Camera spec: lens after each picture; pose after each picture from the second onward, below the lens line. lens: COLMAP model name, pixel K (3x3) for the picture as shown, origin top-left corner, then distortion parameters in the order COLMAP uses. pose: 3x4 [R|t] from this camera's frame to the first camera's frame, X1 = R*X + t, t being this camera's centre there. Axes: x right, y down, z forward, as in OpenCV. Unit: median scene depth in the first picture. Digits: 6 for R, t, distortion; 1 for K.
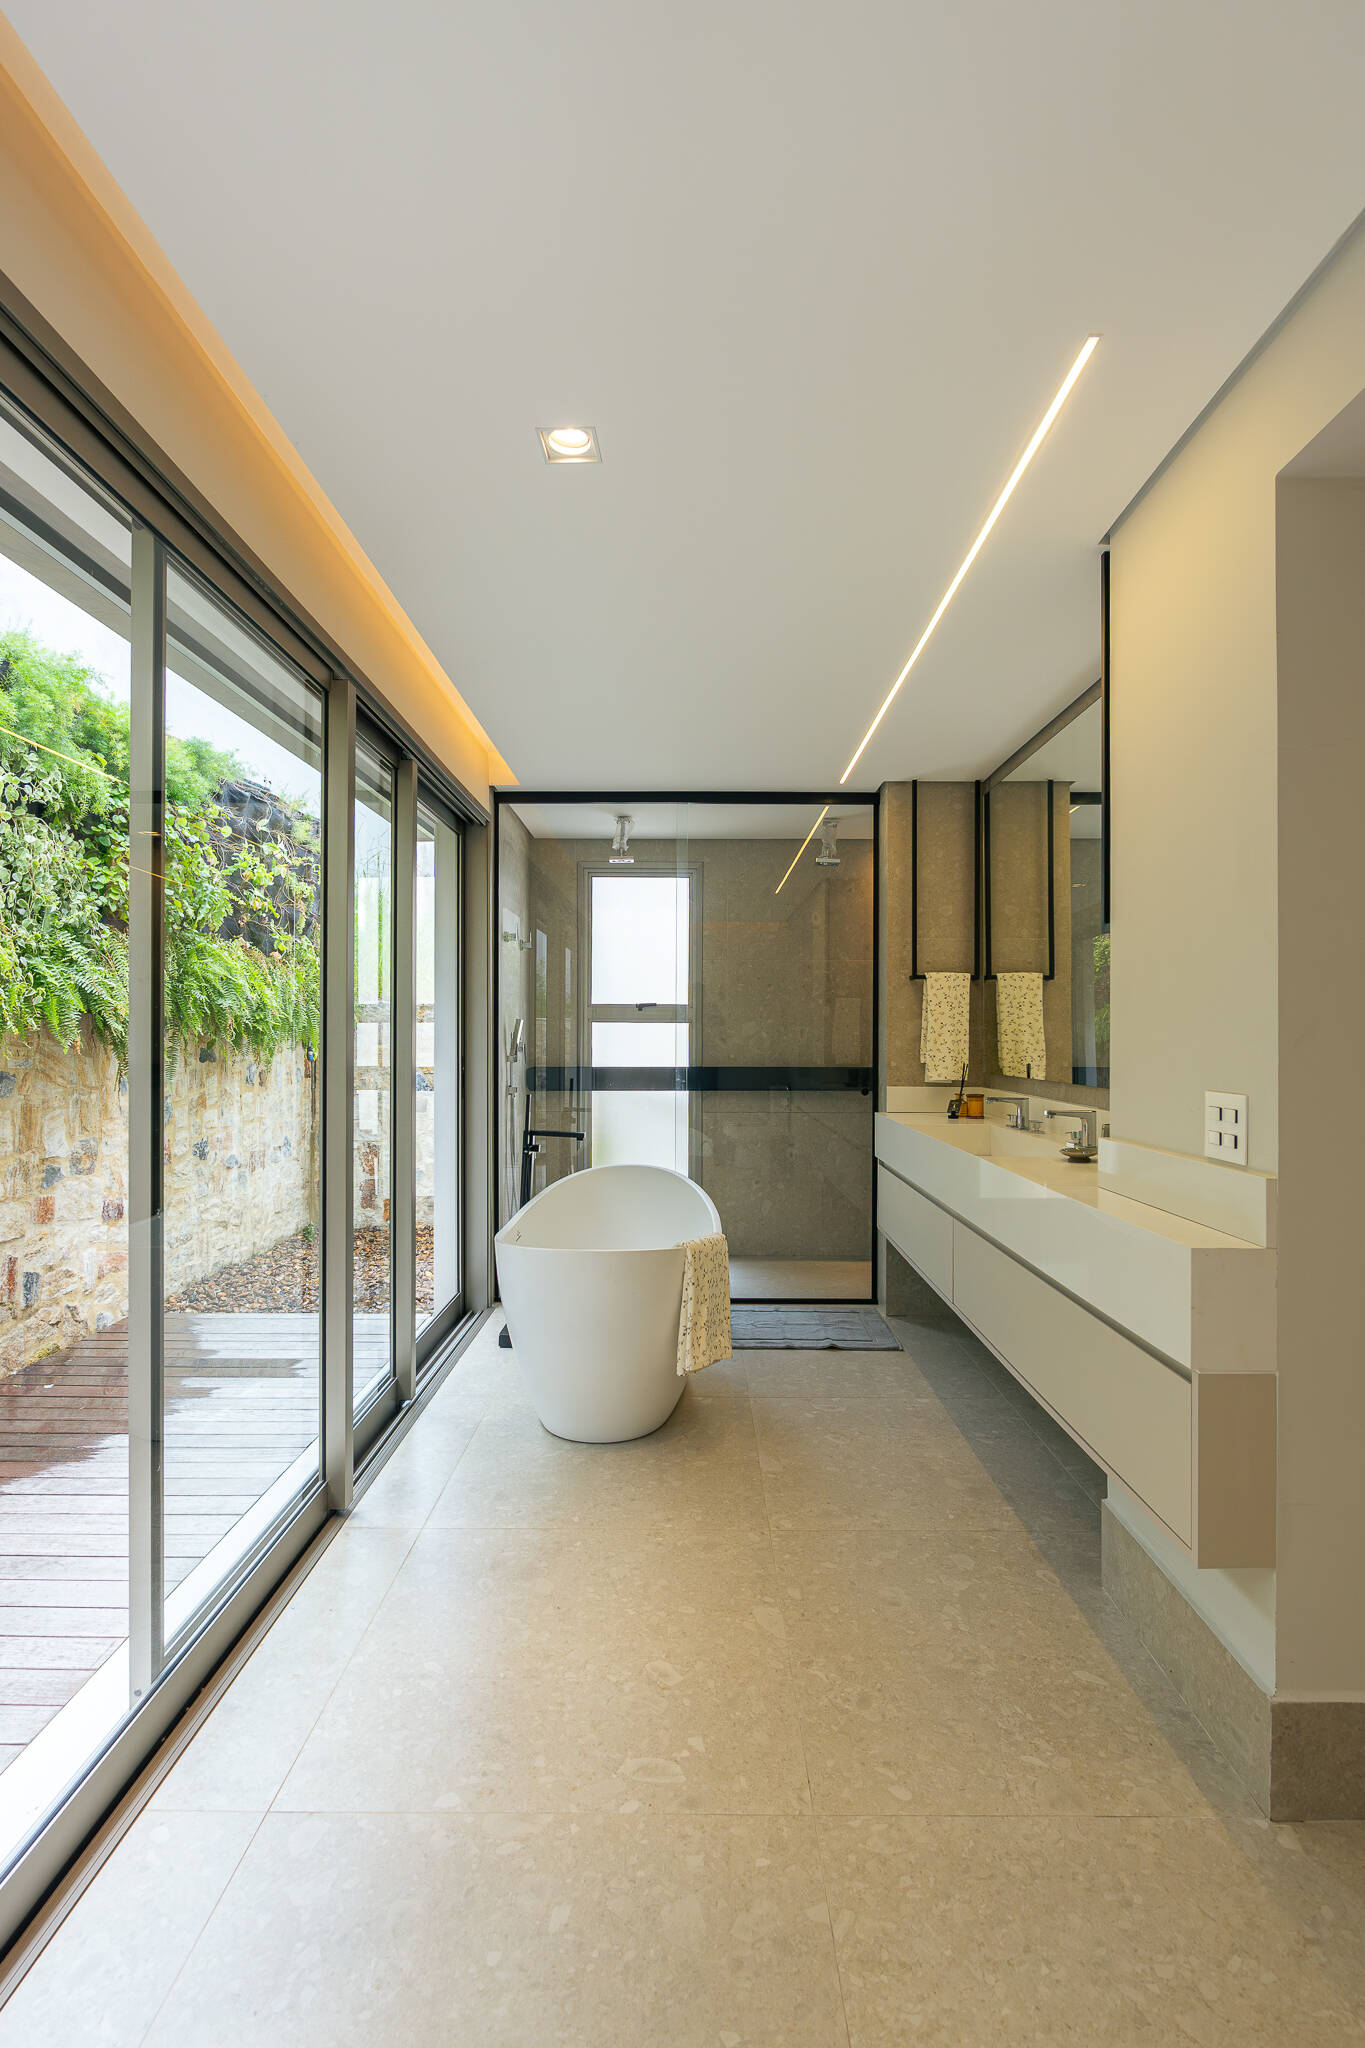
lens RADIAL K [[988.7, 0, 640.6], [0, 988.7, 1030.8], [0, 0, 1]] dist [-0.005844, 0.000071]
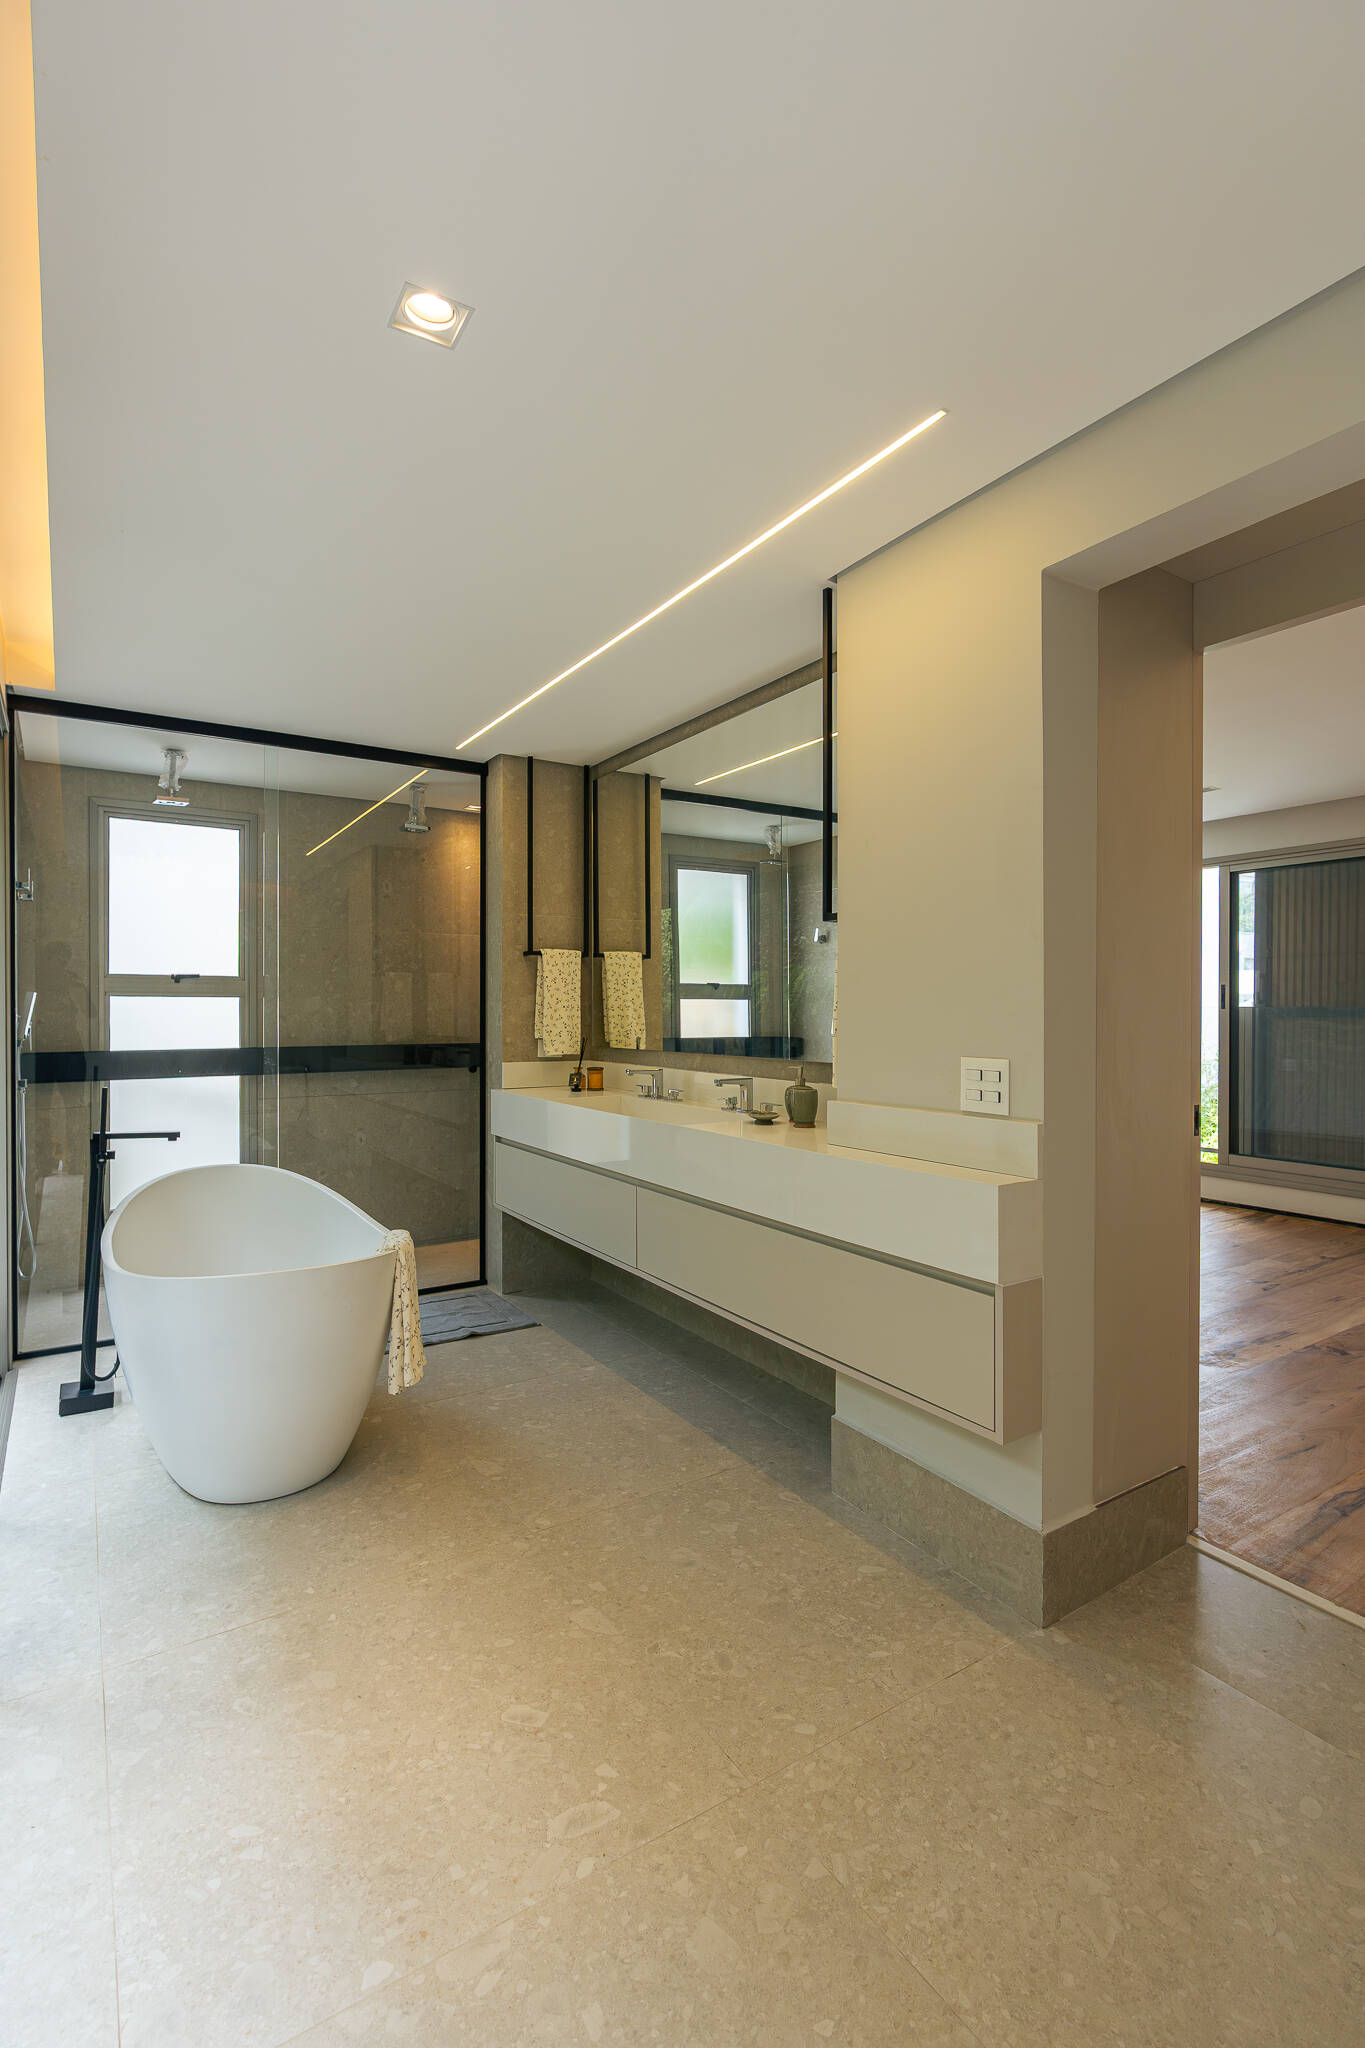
lens RADIAL K [[997.1, 0, 688.7], [0, 997.1, 1009.5], [0, 0, 1]] dist [-0.004855, 0.000050]
pose [[0.821036, -0.003871, 0.570863, -0.177089], [0.001206, 0.999987, 0.005047, -0.001845], [-0.570875, -0.003455, 0.821030, 0.078487]]
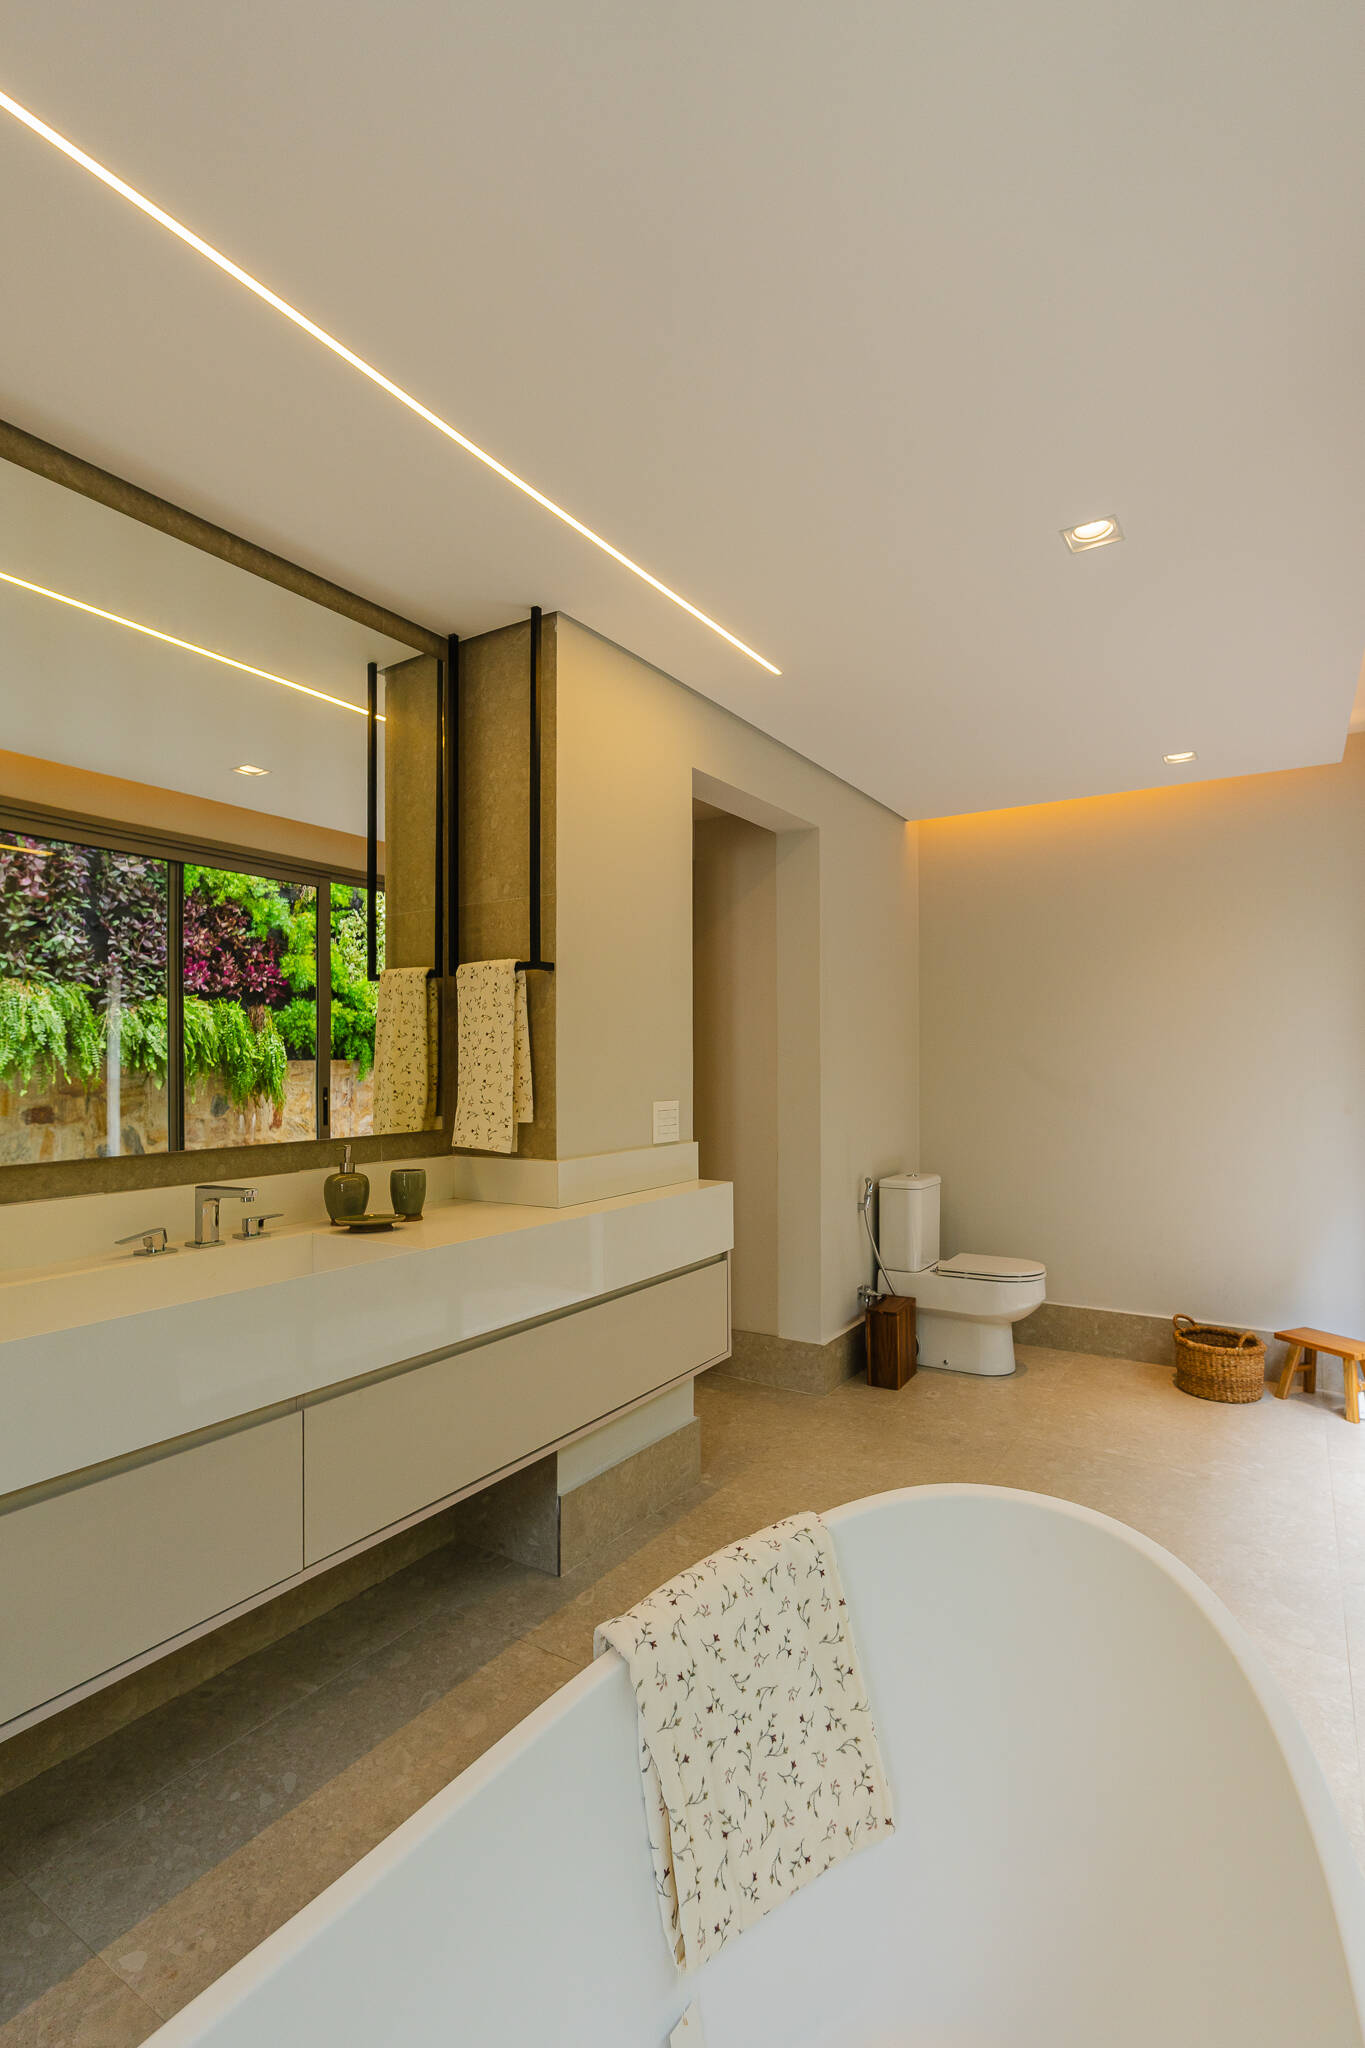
lens RADIAL K [[987.2, 0, 671.1], [0, 987.2, 1048.5], [0, 0, 1]] dist [-0.005815, 0.000657]
pose [[-0.873921, 0.005140, 0.486041, -0.088895], [-0.002193, 0.999892, -0.014518, 0.000412], [-0.486063, -0.013754, -0.873816, 1.021547]]
